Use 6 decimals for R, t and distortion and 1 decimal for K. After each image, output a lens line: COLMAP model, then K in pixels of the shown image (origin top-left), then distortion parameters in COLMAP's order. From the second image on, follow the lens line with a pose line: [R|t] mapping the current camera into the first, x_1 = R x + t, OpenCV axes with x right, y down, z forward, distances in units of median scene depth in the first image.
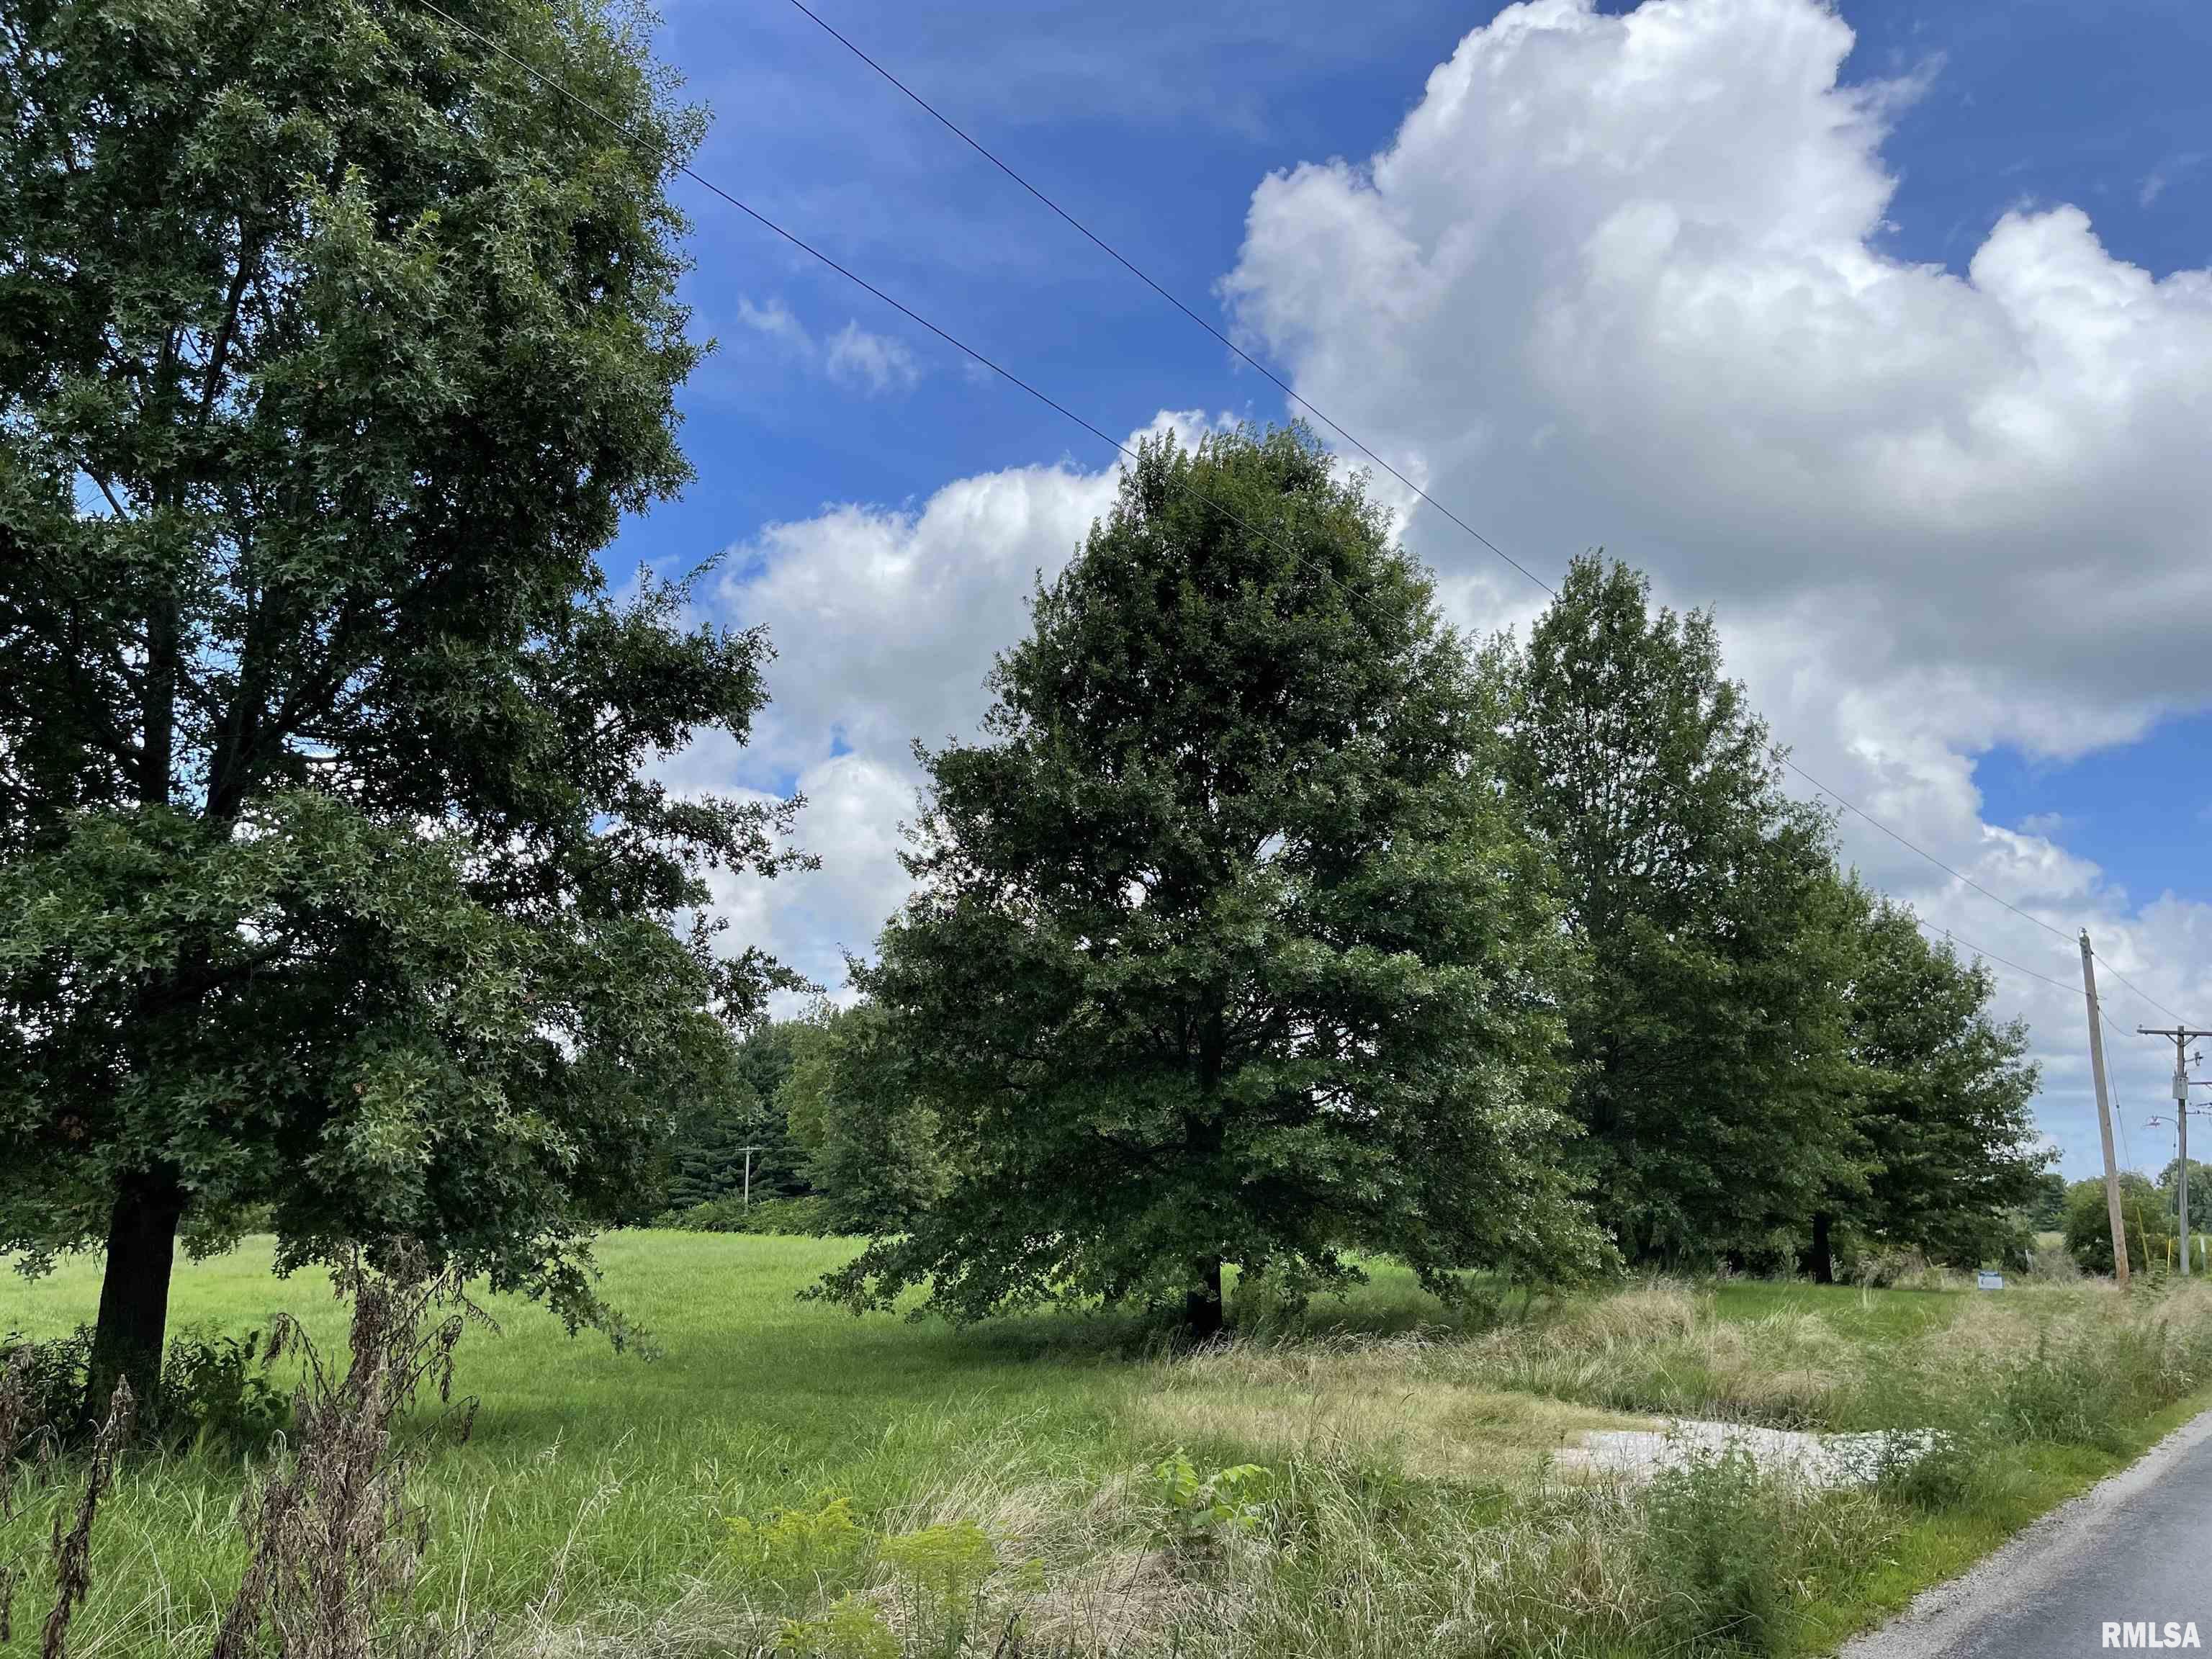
lens RADIAL K [[1687.0, 0, 1089.9], [0, 1687.0, 858.2], [0, 0, 1]] dist [0.087464, -0.103739]
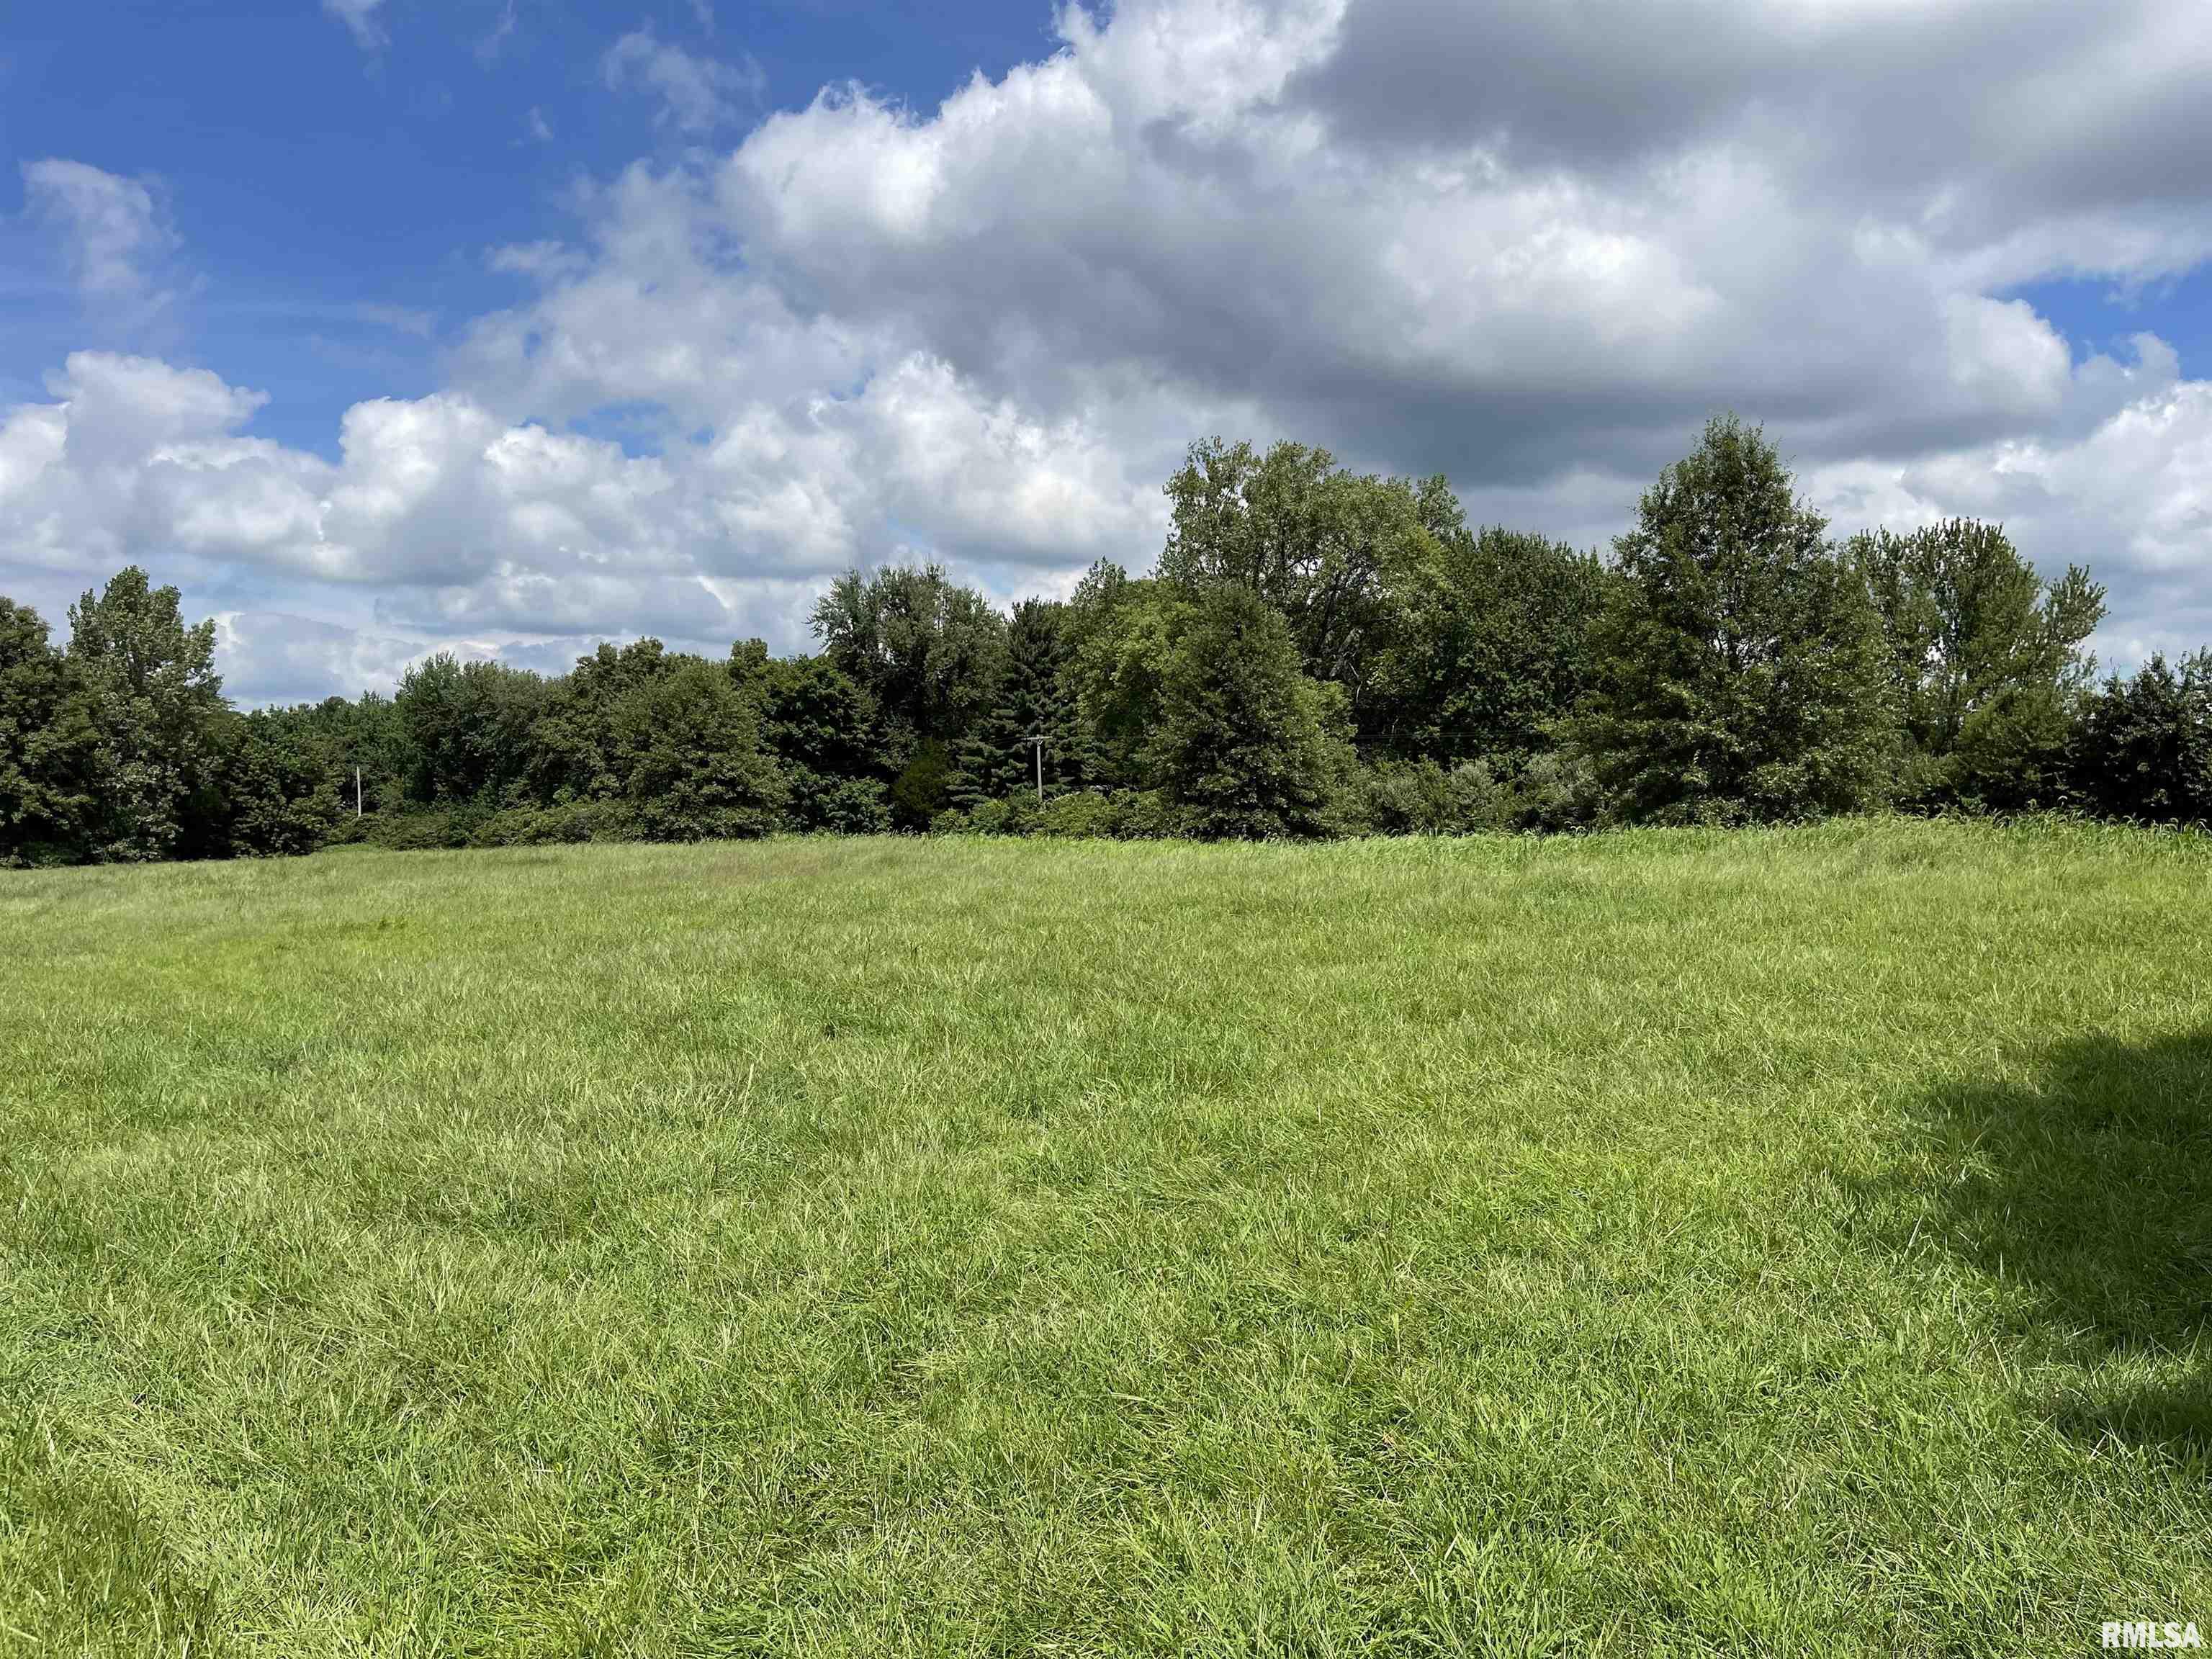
lens RADIAL K [[1687.0, 0, 1119.6], [0, 1687.0, 835.9], [0, 0, 1]] dist [0.087464, -0.103739]
pose [[0.991413, -0.026425, -0.128067, -0.083825], [0.054440, 0.973868, 0.220495, 0.051947], [0.118894, -0.225573, 0.966944, 0.257829]]
